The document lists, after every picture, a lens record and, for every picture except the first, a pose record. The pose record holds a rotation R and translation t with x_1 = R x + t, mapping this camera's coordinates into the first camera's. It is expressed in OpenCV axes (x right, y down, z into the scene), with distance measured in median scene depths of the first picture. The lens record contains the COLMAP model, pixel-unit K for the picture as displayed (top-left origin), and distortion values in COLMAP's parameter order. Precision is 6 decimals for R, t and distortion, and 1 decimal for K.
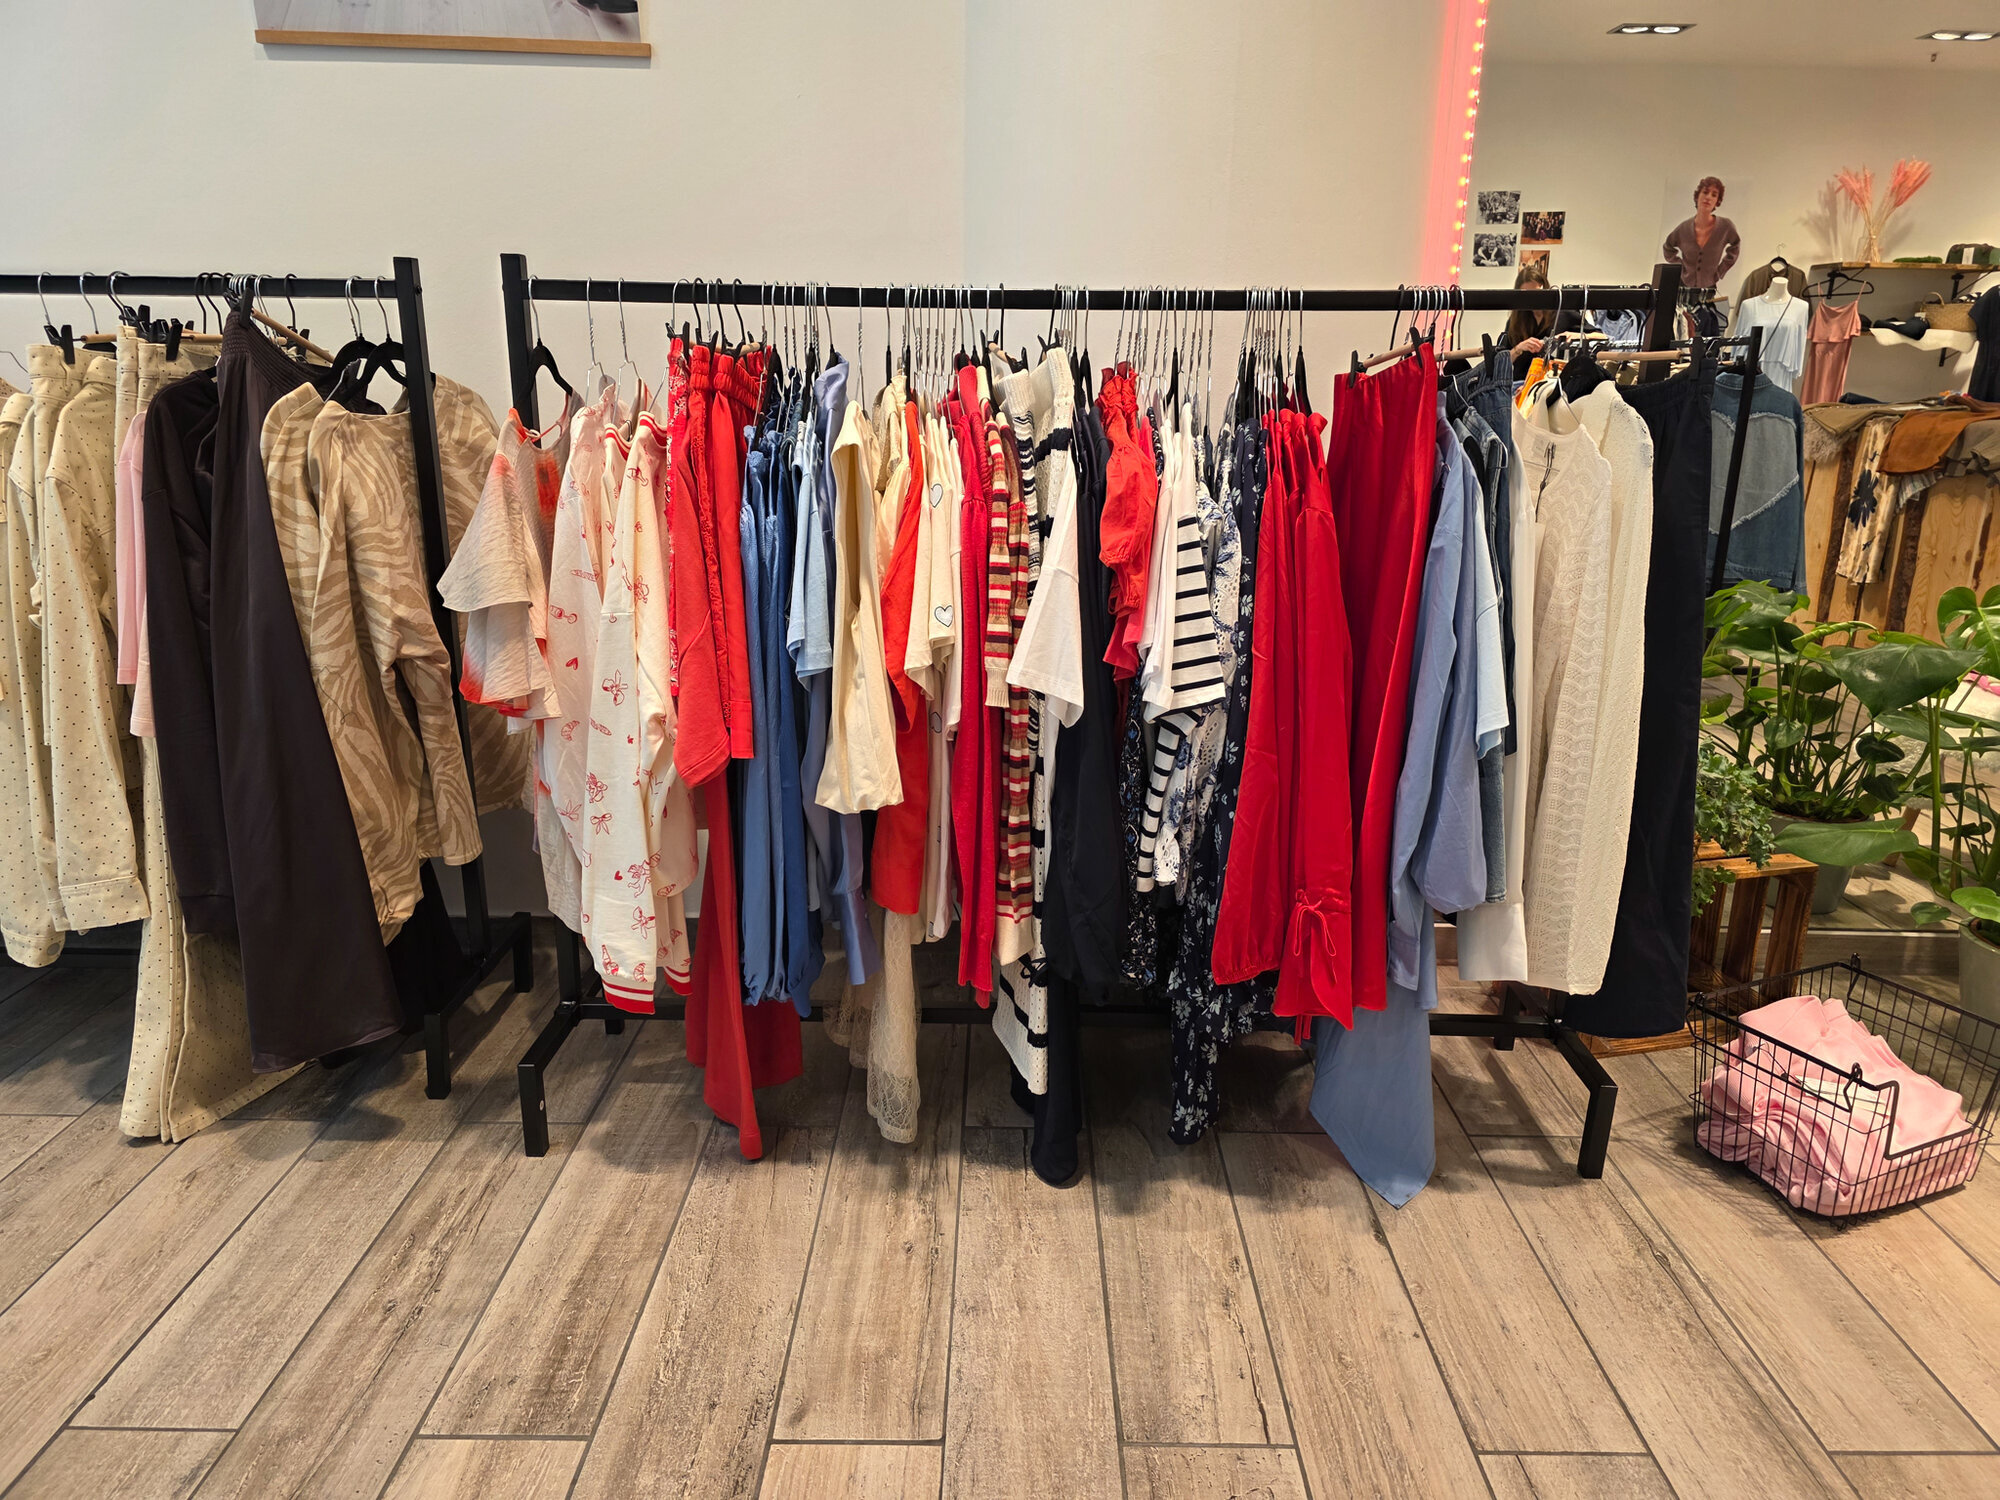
lens RADIAL K [[1344.6, 0, 1000.0], [0, 1344.6, 750.0], [0, 0, 1]] dist [0.010903, 0.001714]
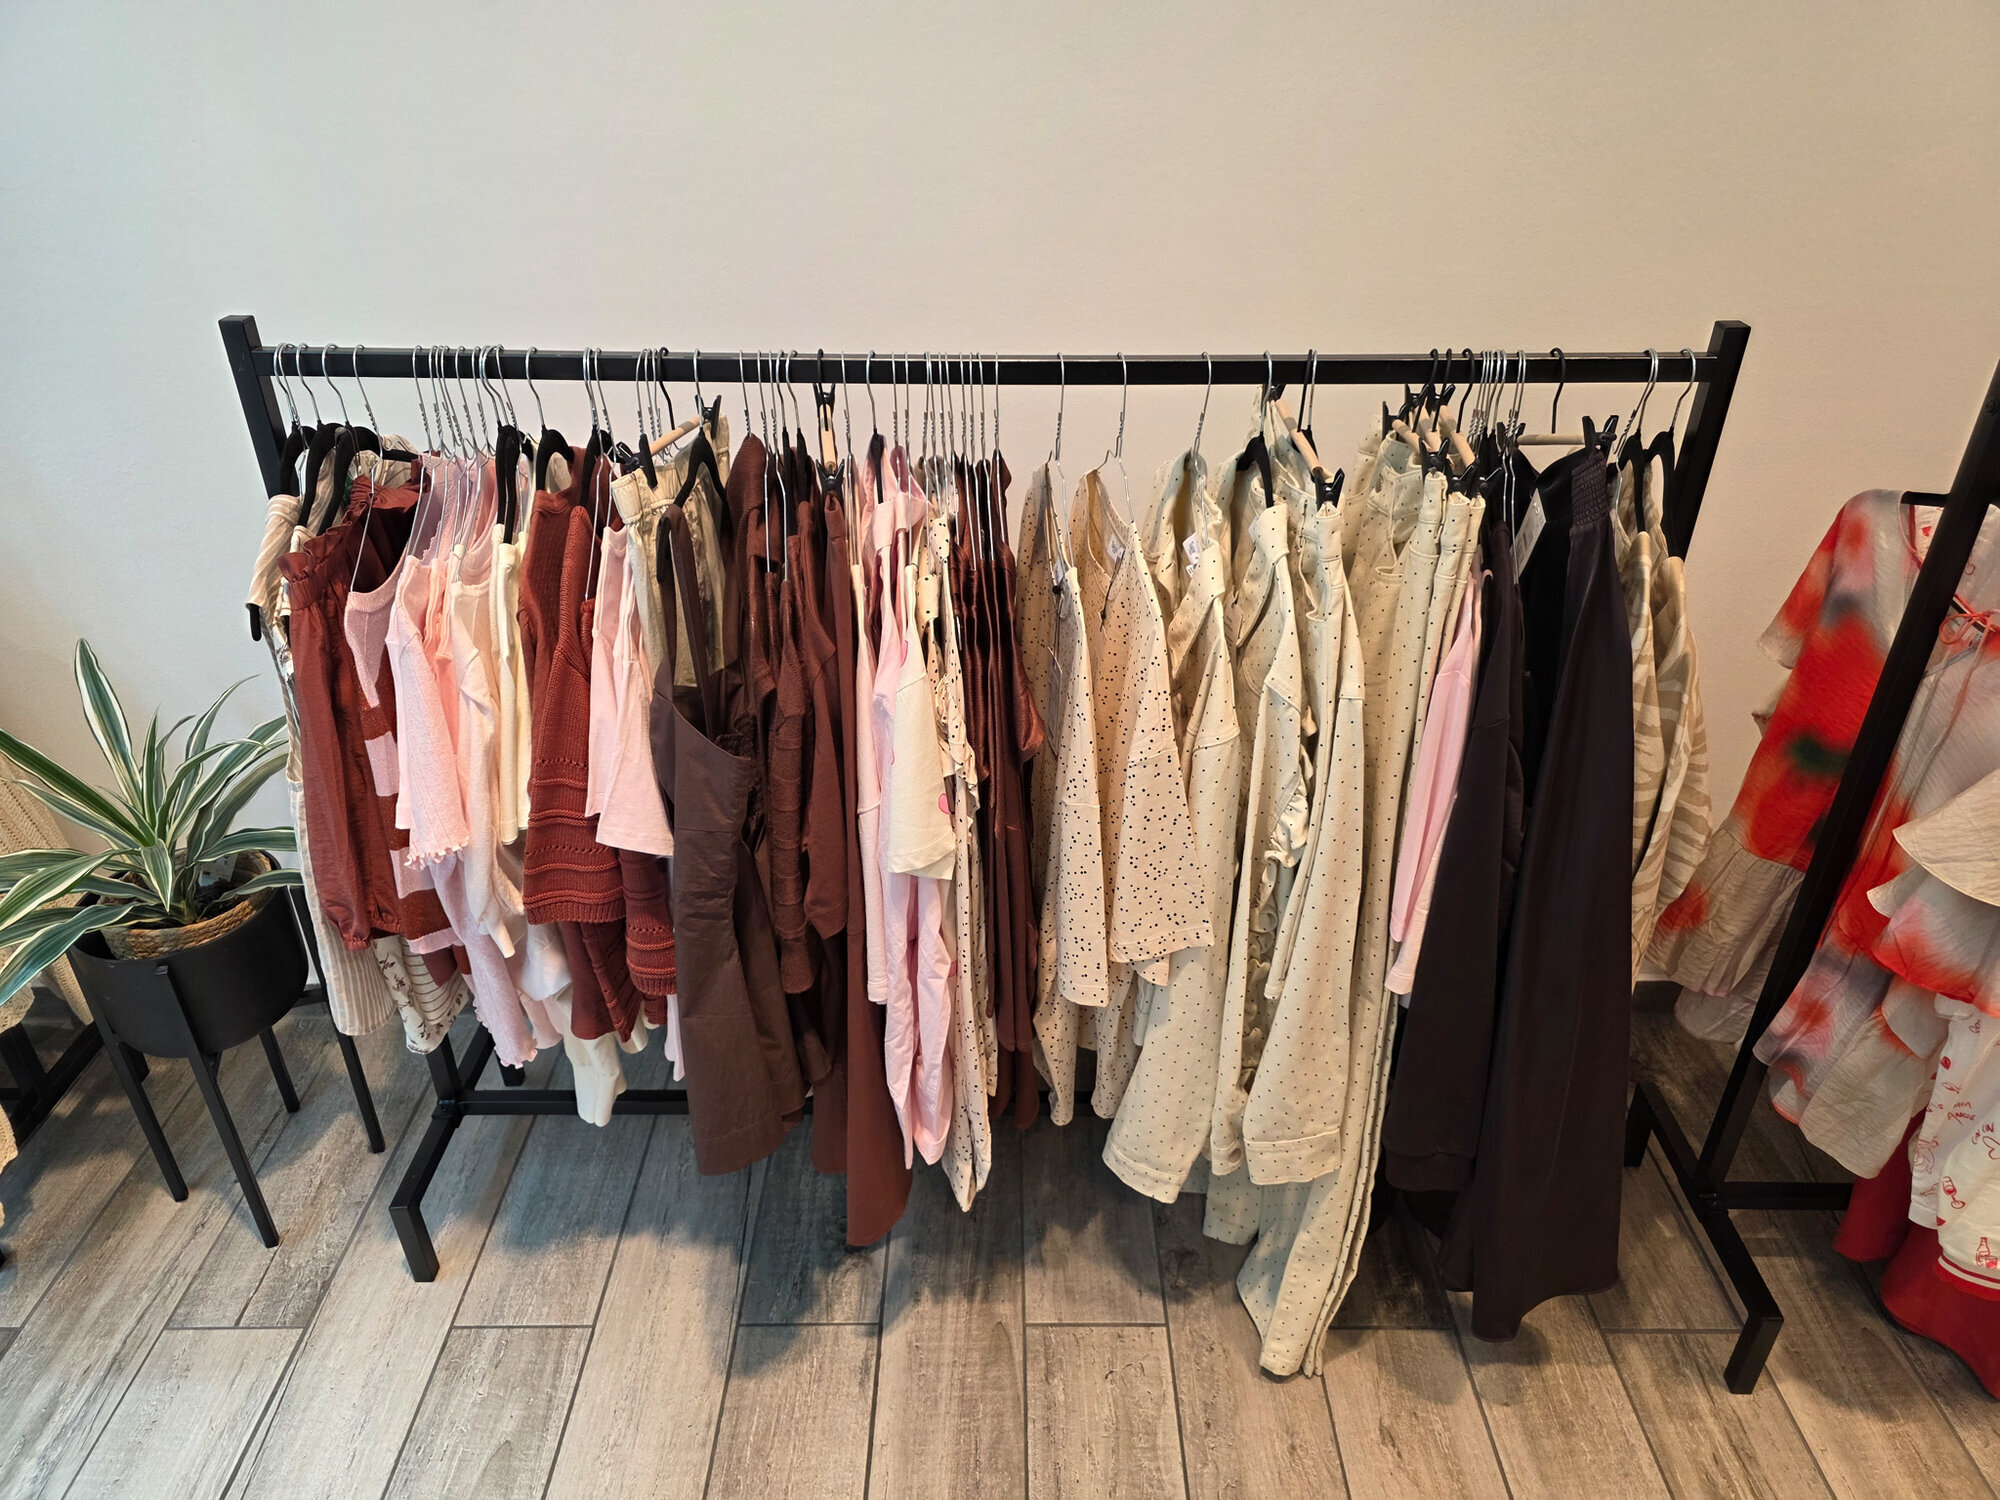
lens RADIAL K [[1344.6, 0, 1000.0], [0, 1344.6, 750.0], [0, 0, 1]] dist [0.010903, 0.001714]
pose [[0.999886, -0.014202, -0.005178, -0.824697], [0.015047, 0.967854, 0.251061, -0.333306], [0.001446, -0.251110, 0.967958, 0.258006]]
